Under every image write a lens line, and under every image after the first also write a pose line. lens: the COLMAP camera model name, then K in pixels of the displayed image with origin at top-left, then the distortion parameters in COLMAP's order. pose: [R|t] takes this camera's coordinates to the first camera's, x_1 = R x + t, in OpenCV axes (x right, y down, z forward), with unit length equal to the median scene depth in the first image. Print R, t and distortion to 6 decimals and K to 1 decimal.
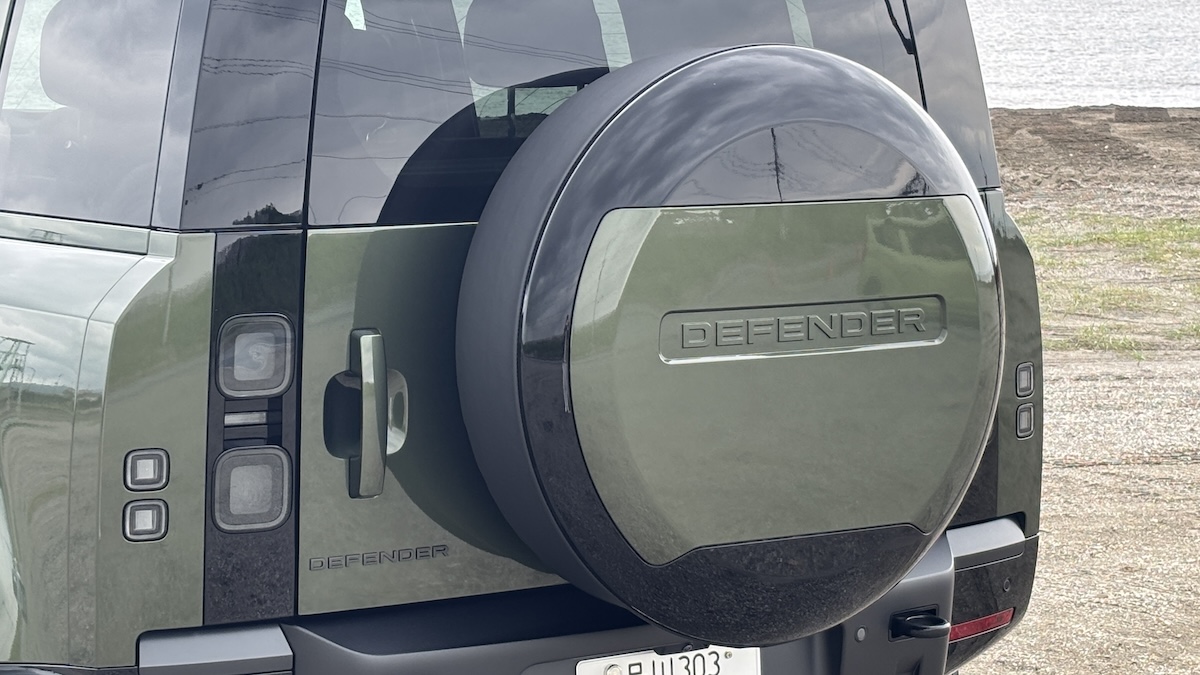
lens RADIAL K [[2921.5, 0, 599.7], [0, 2921.5, 337.8], [0, 0, 1]] dist [0.176527, 0.000000]
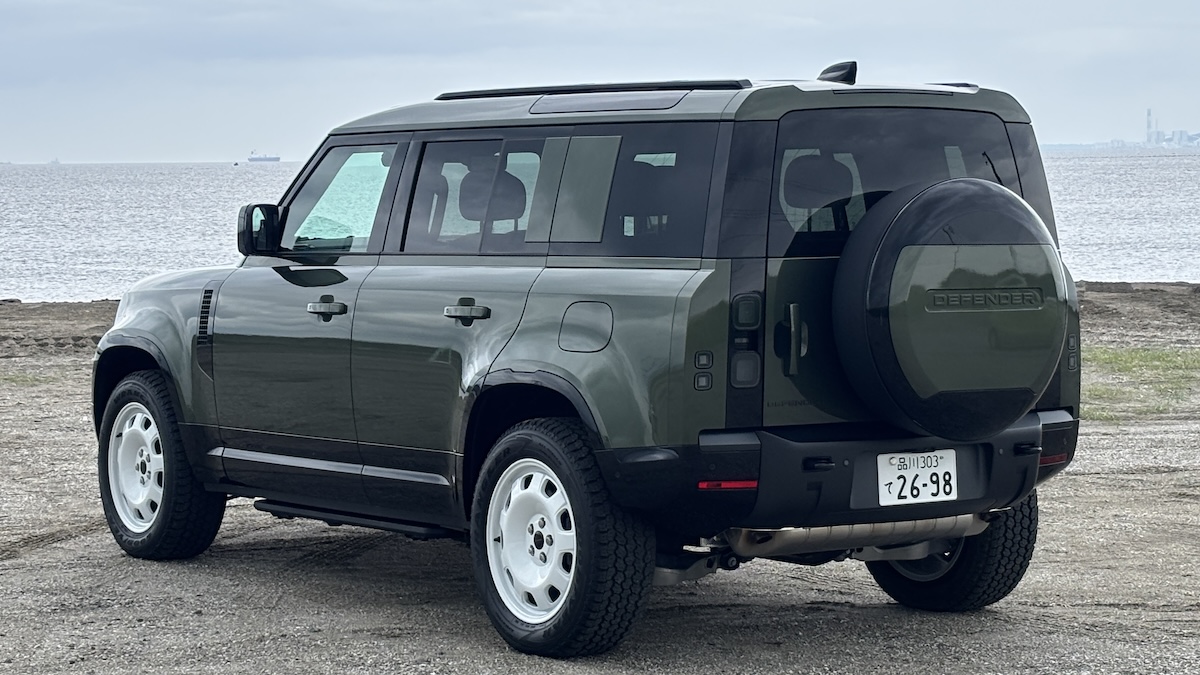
lens RADIAL K [[2921.5, 0, 597.5], [0, 2921.5, 335.9], [0, 0, 1]] dist [0.176527, 0.000000]
pose [[0.999933, -0.004117, 0.010843, -0.139585], [0.004833, 0.997749, -0.066884, 0.095765], [-0.010543, 0.066932, 0.997702, -0.700906]]
